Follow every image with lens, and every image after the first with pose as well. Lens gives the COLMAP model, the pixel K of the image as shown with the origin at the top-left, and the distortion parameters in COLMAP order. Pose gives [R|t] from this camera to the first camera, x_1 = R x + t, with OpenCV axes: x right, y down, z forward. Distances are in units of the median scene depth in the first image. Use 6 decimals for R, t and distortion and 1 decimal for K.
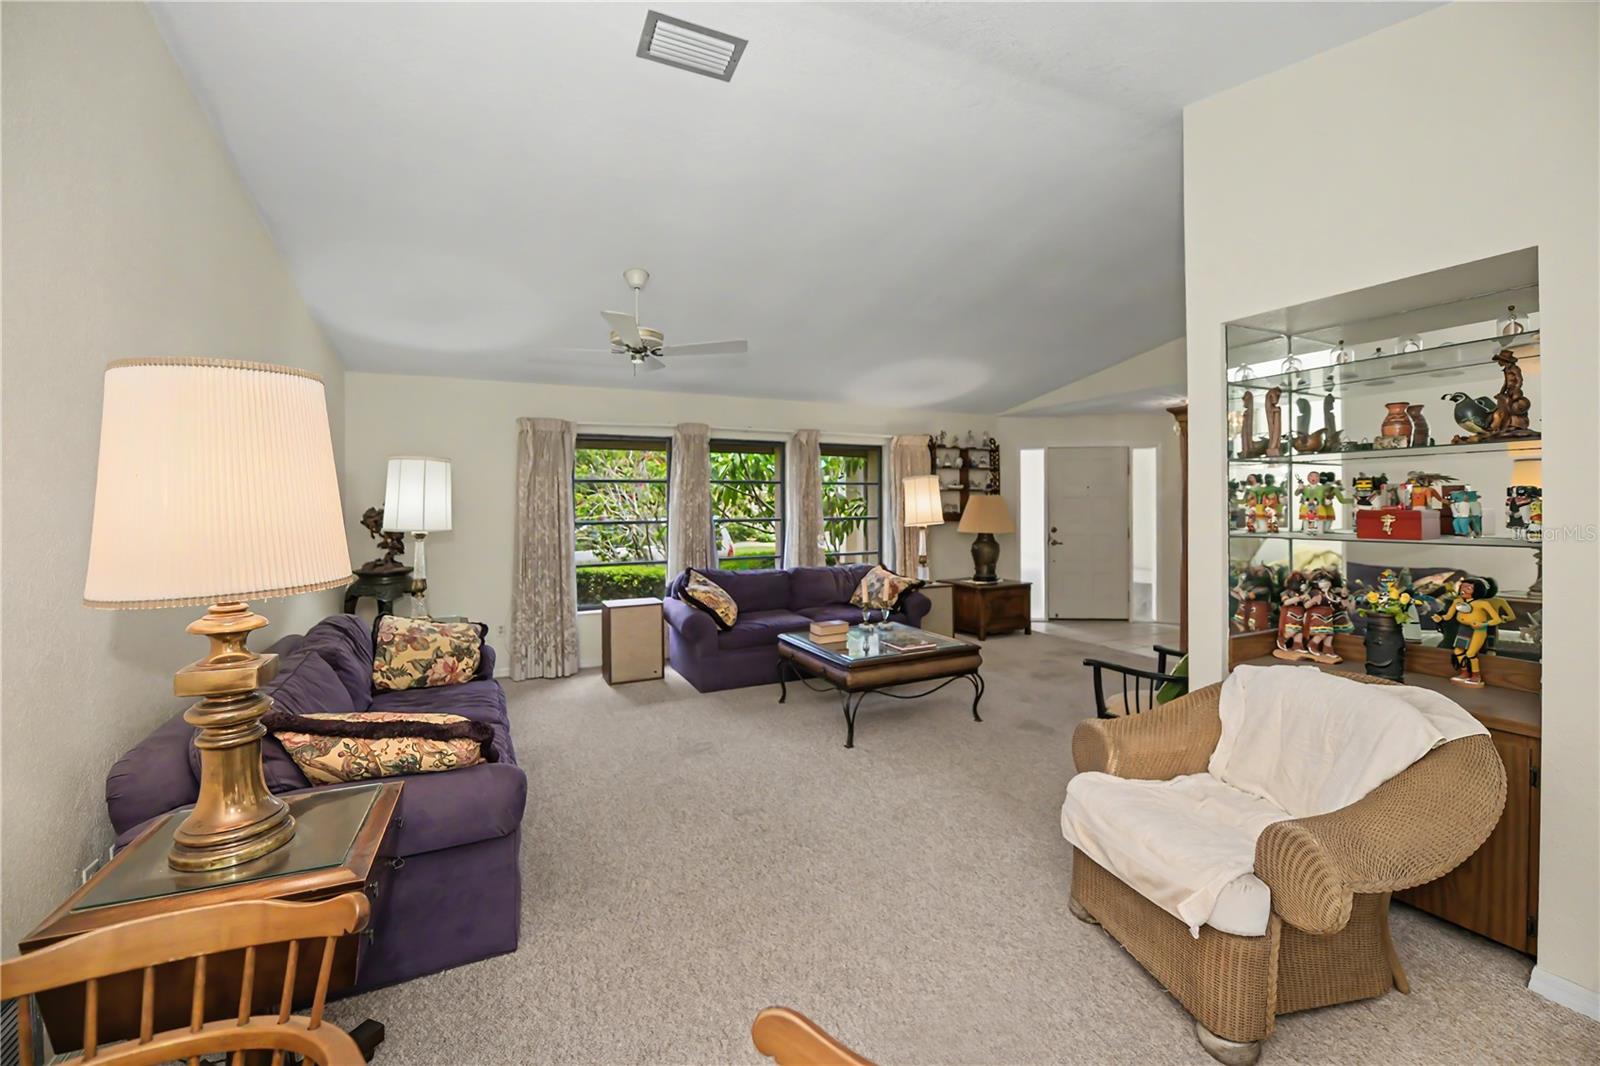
lens RADIAL K [[661.4, 0, 799.0], [0, 661.4, 503.2], [0, 0, 1]] dist [-0.010787, -0.000083]
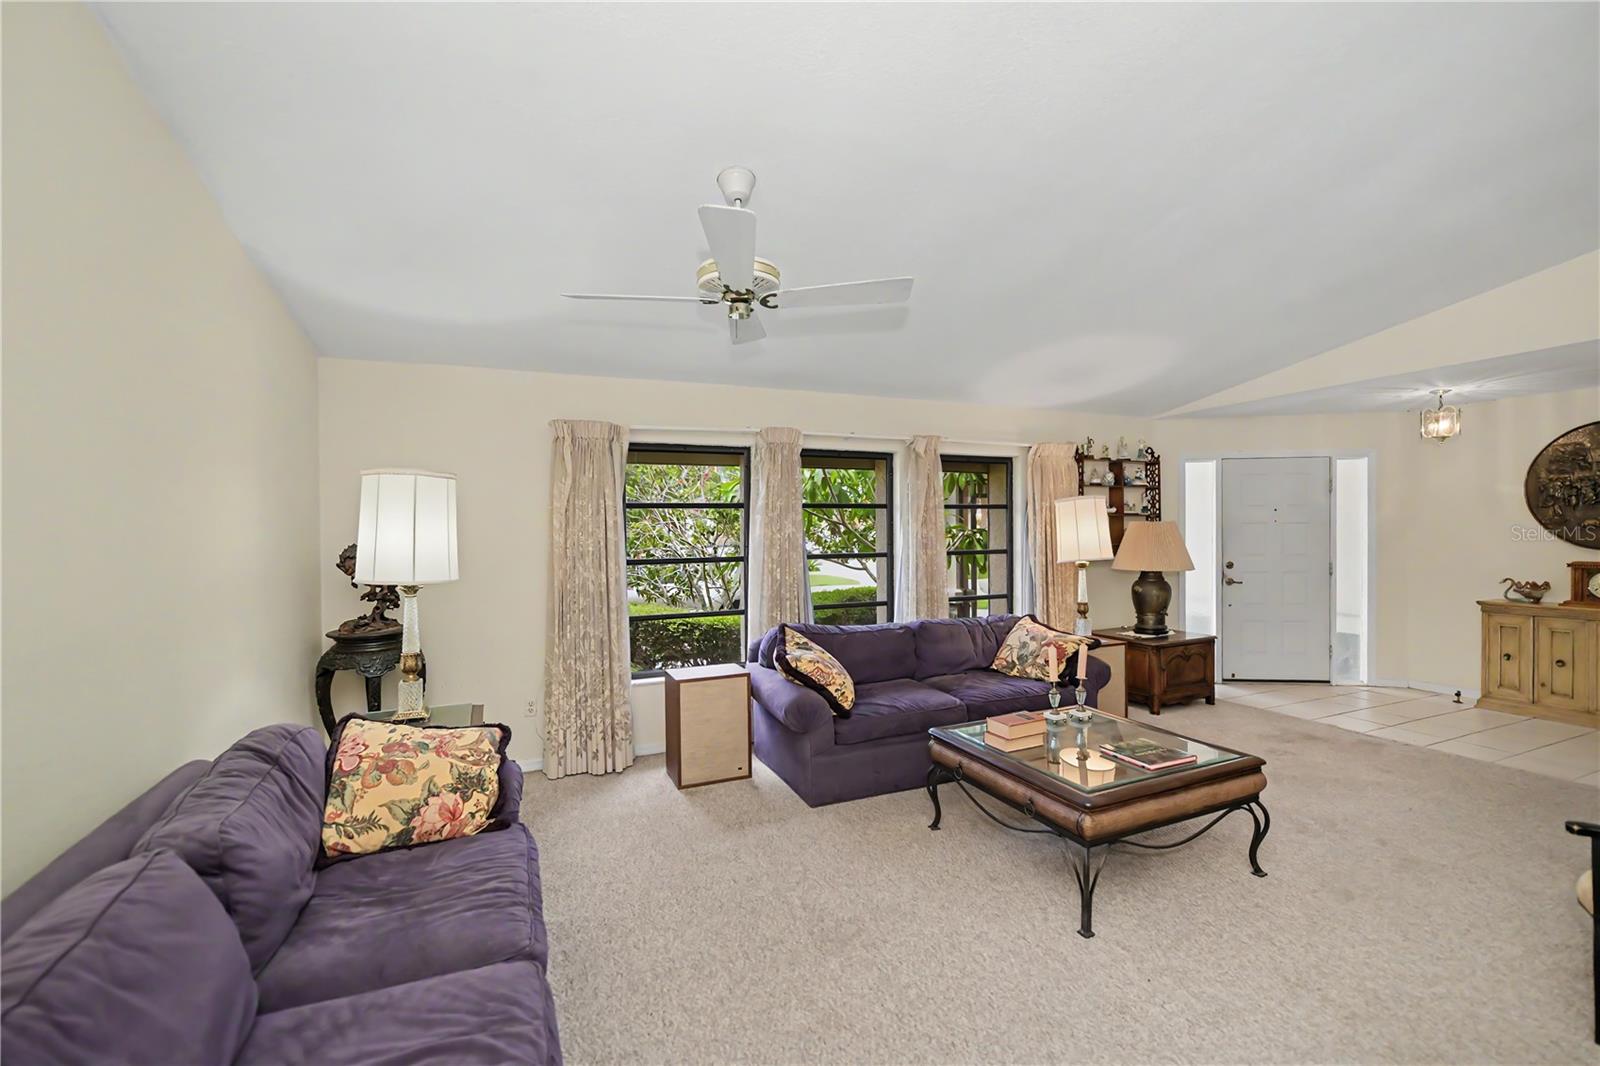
lens RADIAL K [[693.3, 0, 800.0], [0, 693.3, 533.0], [0, 0, 1]] dist [-0.014407, -0.000093]
pose [[0.998662, -0.003614, -0.051592, -0.108469], [0.004034, 0.999959, 0.008053, -0.008413], [0.051561, -0.008251, 0.998636, 0.241058]]
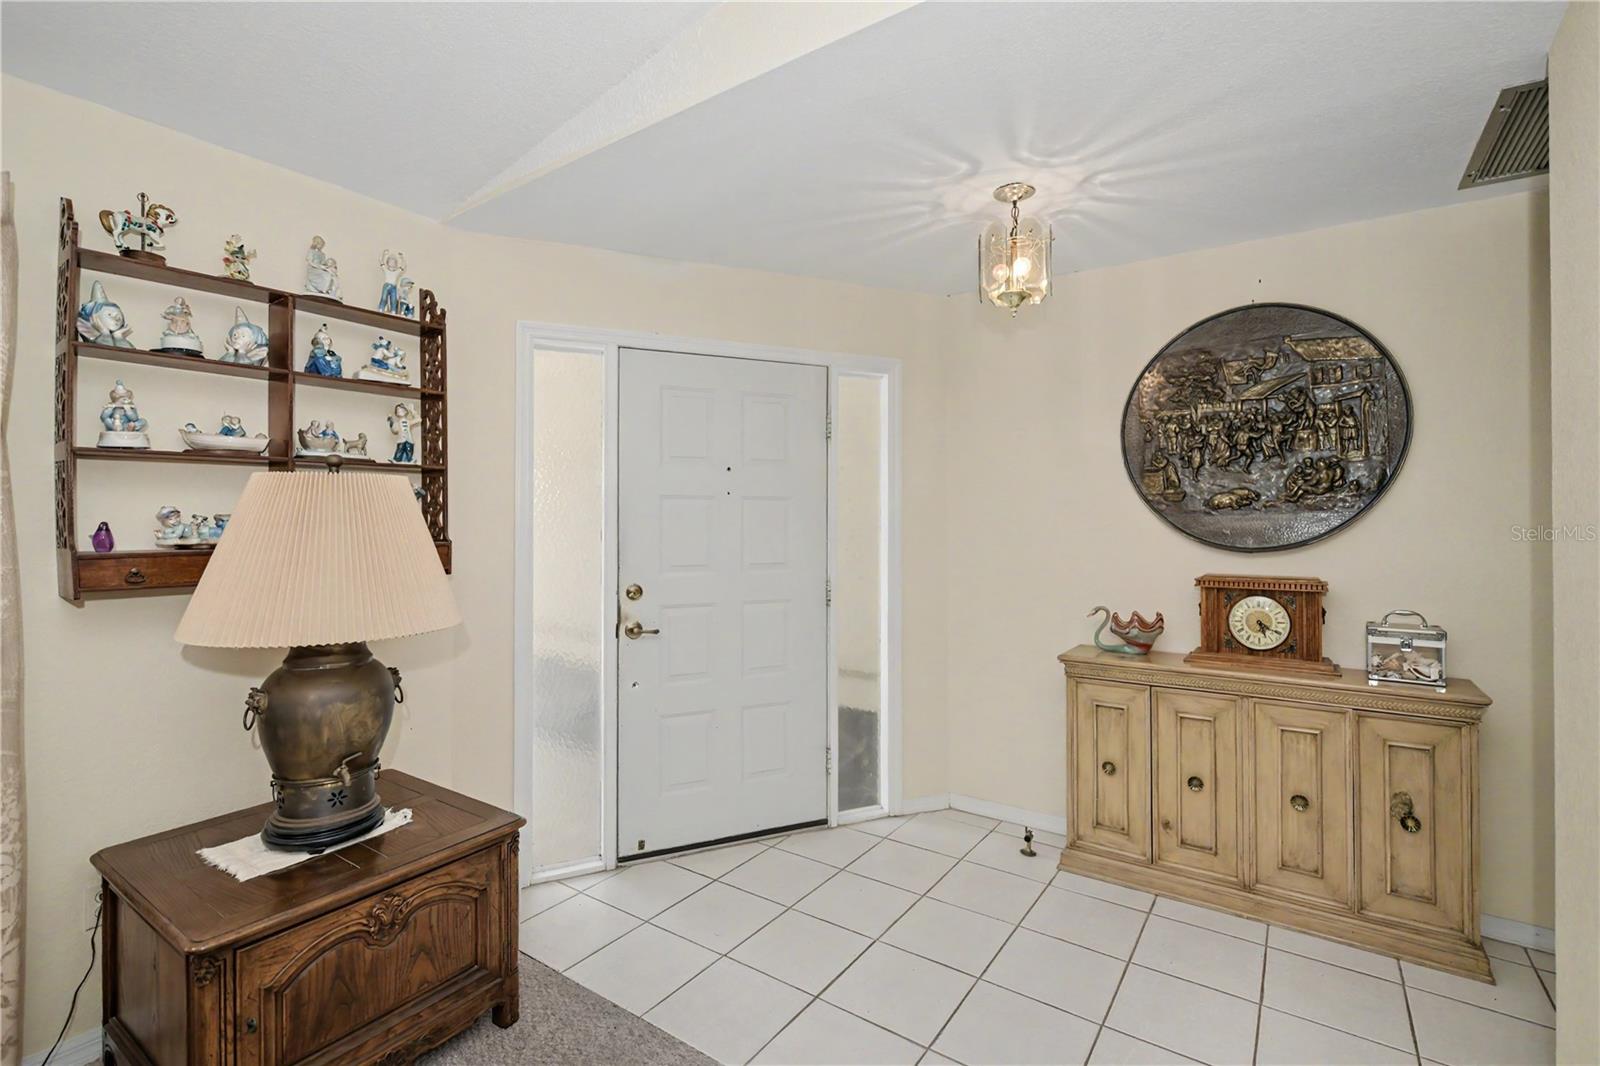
lens RADIAL K [[725.6, 0, 798.4], [0, 725.6, 515.4], [0, 0, 1]] dist [0.000006, -0.000009]
pose [[0.879473, 0.007240, 0.475893, 0.407905], [-0.003469, 0.999955, -0.008802, 0.005913], [-0.475936, 0.006091, 0.879459, 0.913522]]
